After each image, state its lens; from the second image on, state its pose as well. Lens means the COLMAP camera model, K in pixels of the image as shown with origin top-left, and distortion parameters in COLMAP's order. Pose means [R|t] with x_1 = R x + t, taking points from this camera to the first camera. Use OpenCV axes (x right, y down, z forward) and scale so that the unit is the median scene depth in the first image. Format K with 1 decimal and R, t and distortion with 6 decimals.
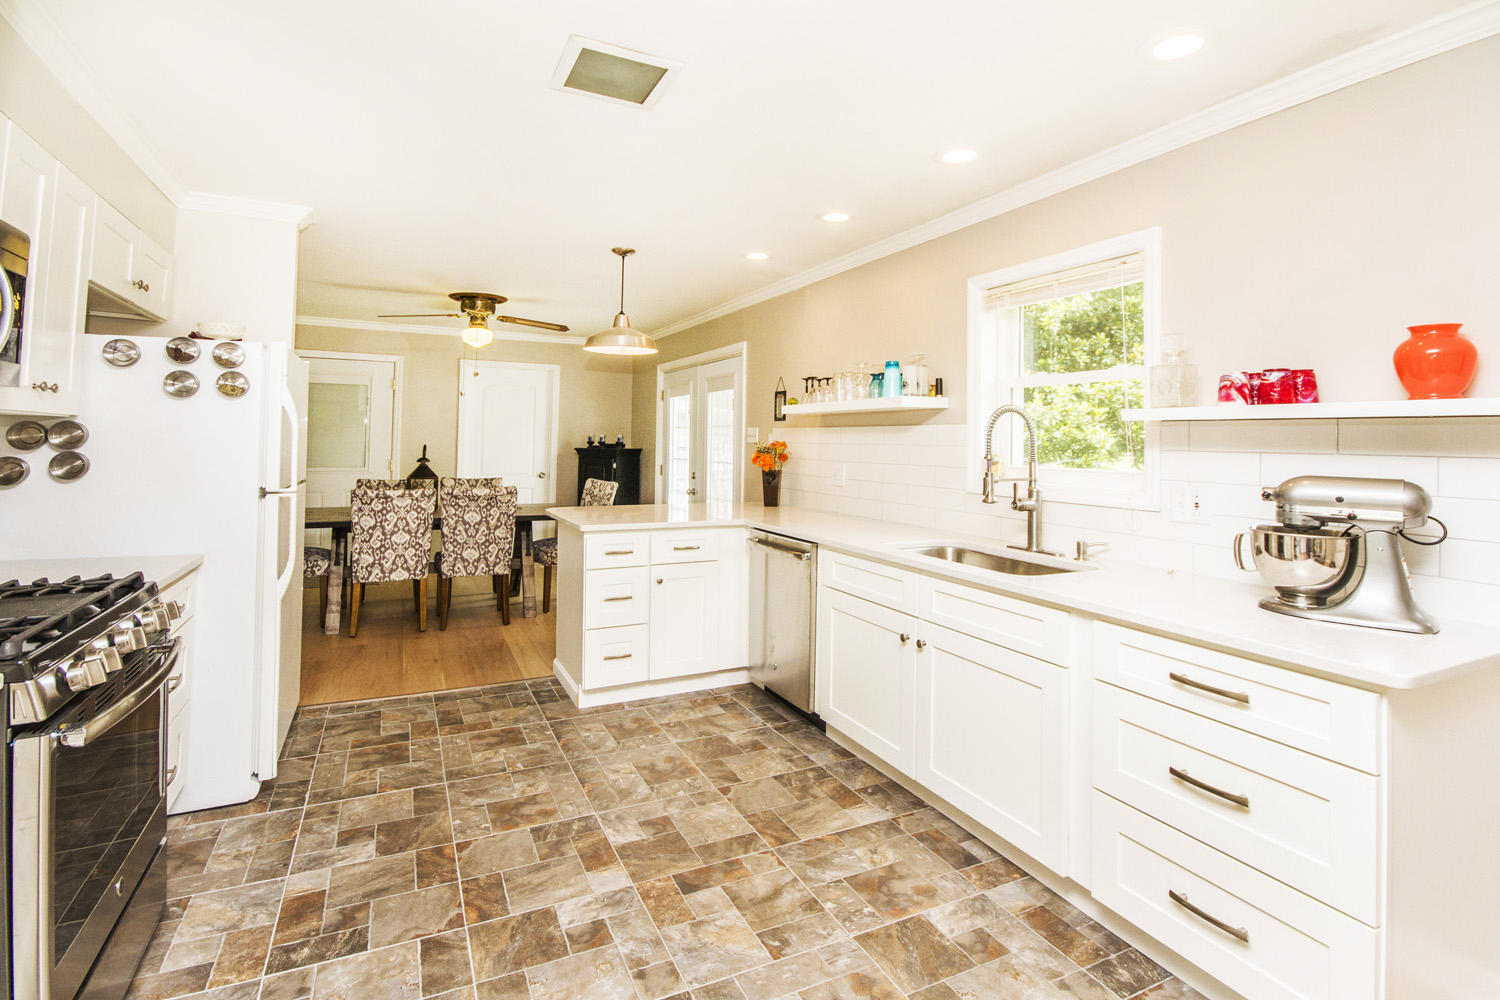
lens RADIAL K [[767.0, 0, 766.5], [0, 767.0, 430.3], [0, 0, 1]] dist [-0.003278, 0.000307]
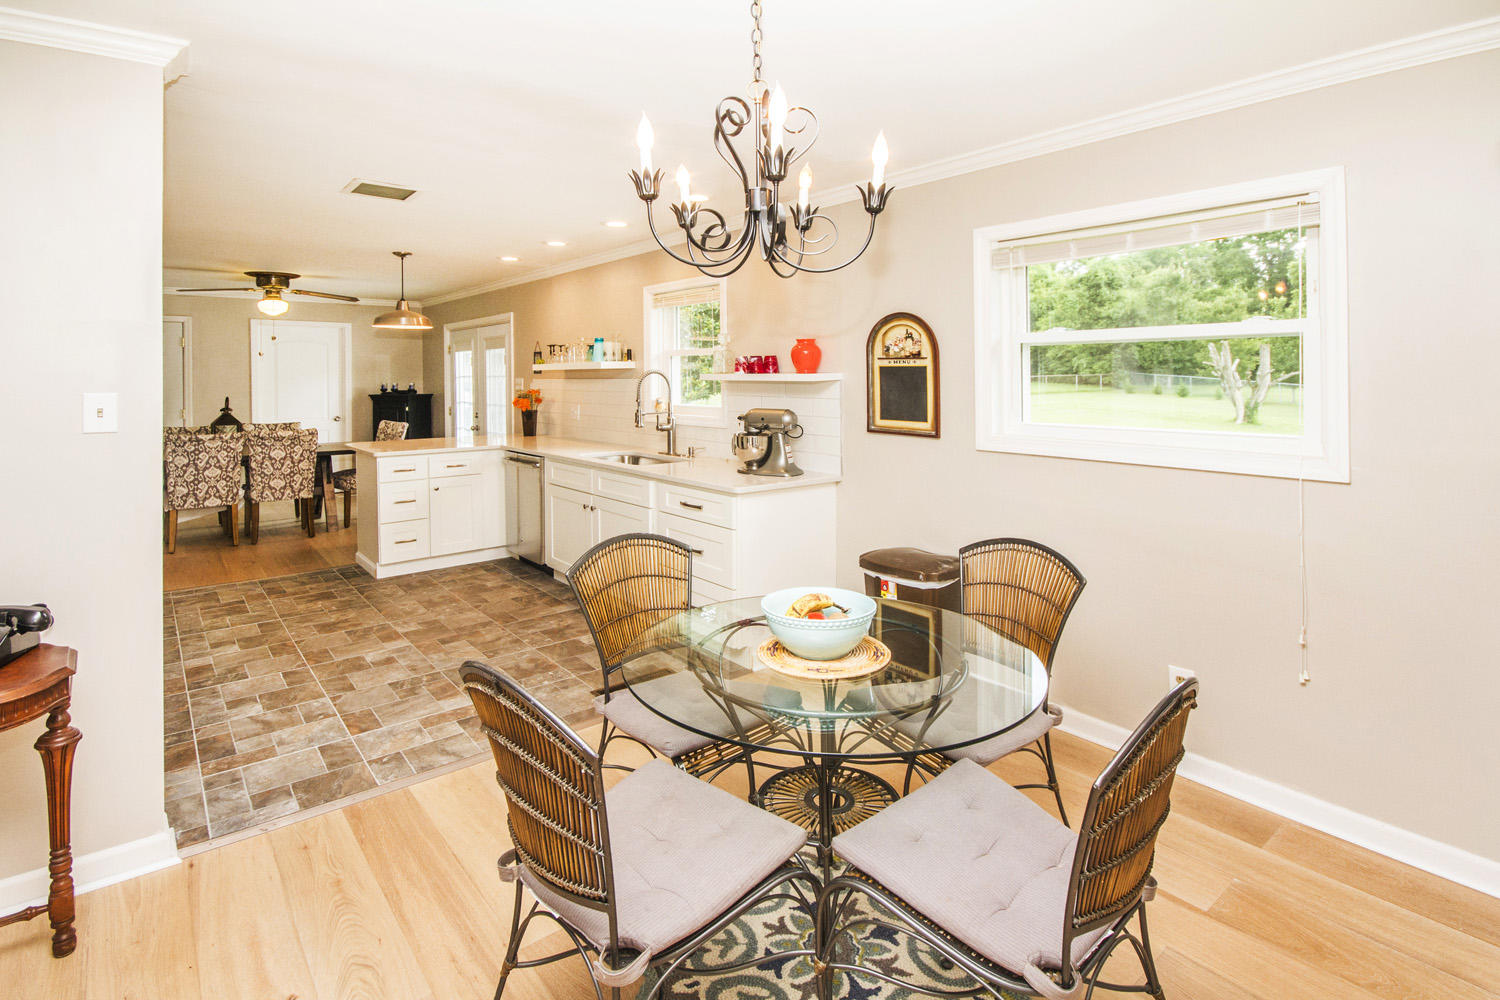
lens RADIAL K [[720.1, 0, 799.9], [0, 720.1, 399.9], [0, 0, 1]] dist [0.003024, 0.000493]
pose [[0.957399, -0.023368, 0.287822, 0.125250], [0.009916, 0.998793, 0.048105, -0.030220], [-0.288599, -0.043201, 0.956475, -0.478634]]
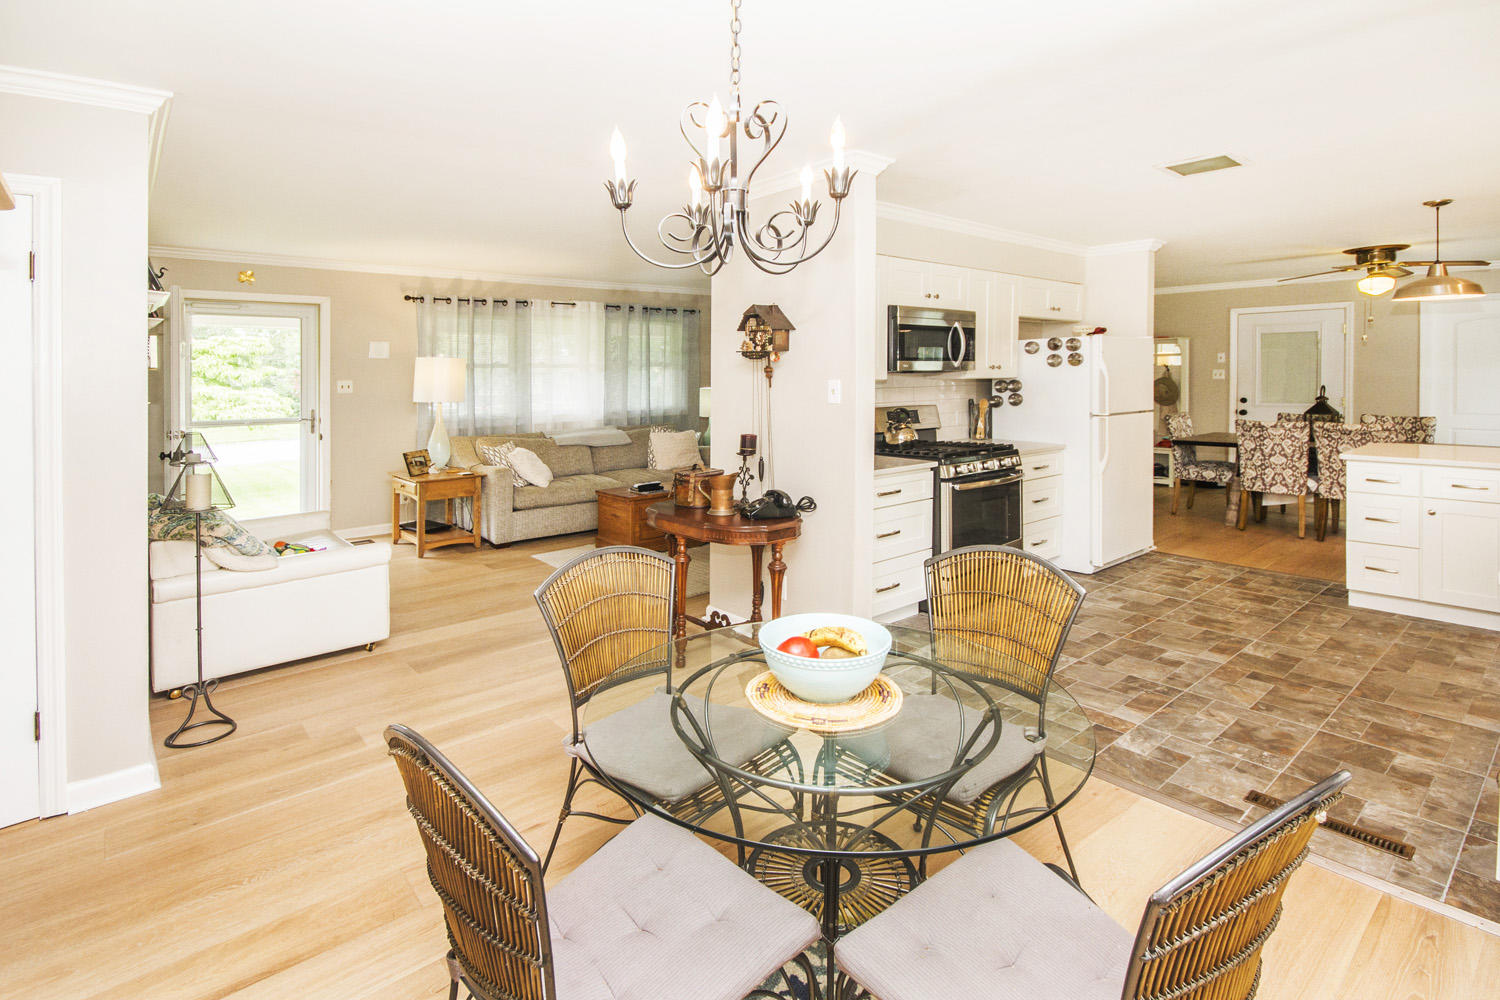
lens RADIAL K [[783.4, 0, 752.3], [0, 783.4, 393.1], [0, 0, 1]] dist [-0.002350, -0.000206]
pose [[0.272100, 0.009610, -0.962221, 0.633907], [0.028070, 0.999445, 0.017920, -0.020216], [0.961860, -0.031886, 0.271679, -0.217221]]
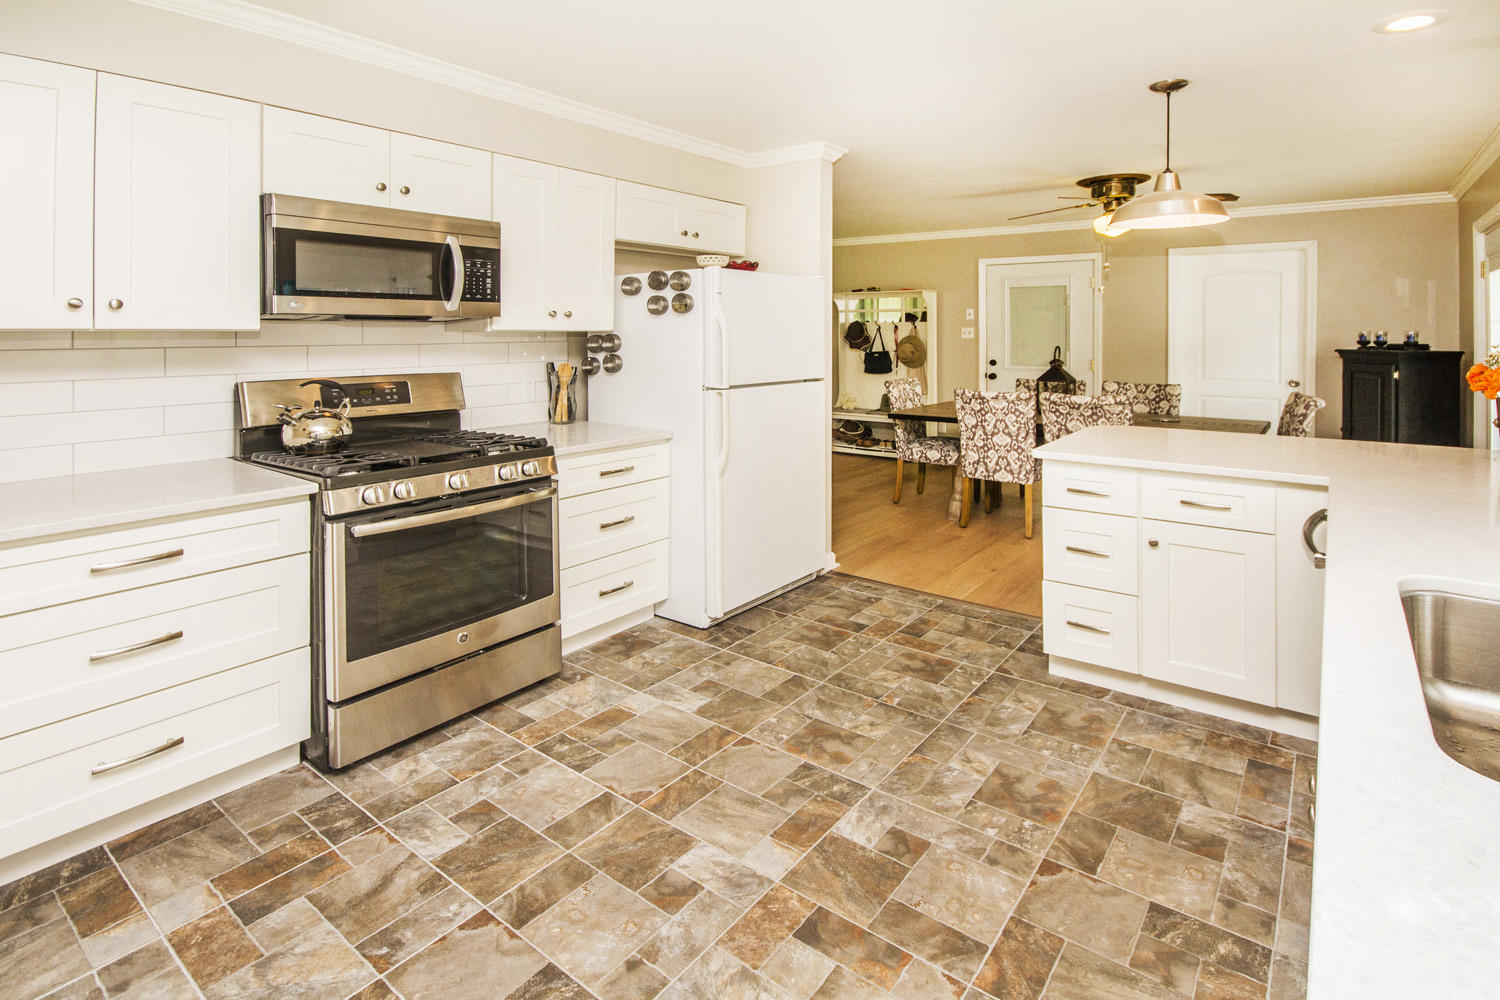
lens RADIAL K [[732.8, 0, 749.9], [0, 732.8, 342.2], [0, 0, 1]] dist [-0.003365, 0.000559]
pose [[0.427959, -0.000330, -0.903798, 0.296470], [0.019498, 0.999771, 0.008868, -0.001957], [0.903588, -0.021417, 0.427867, 0.356630]]
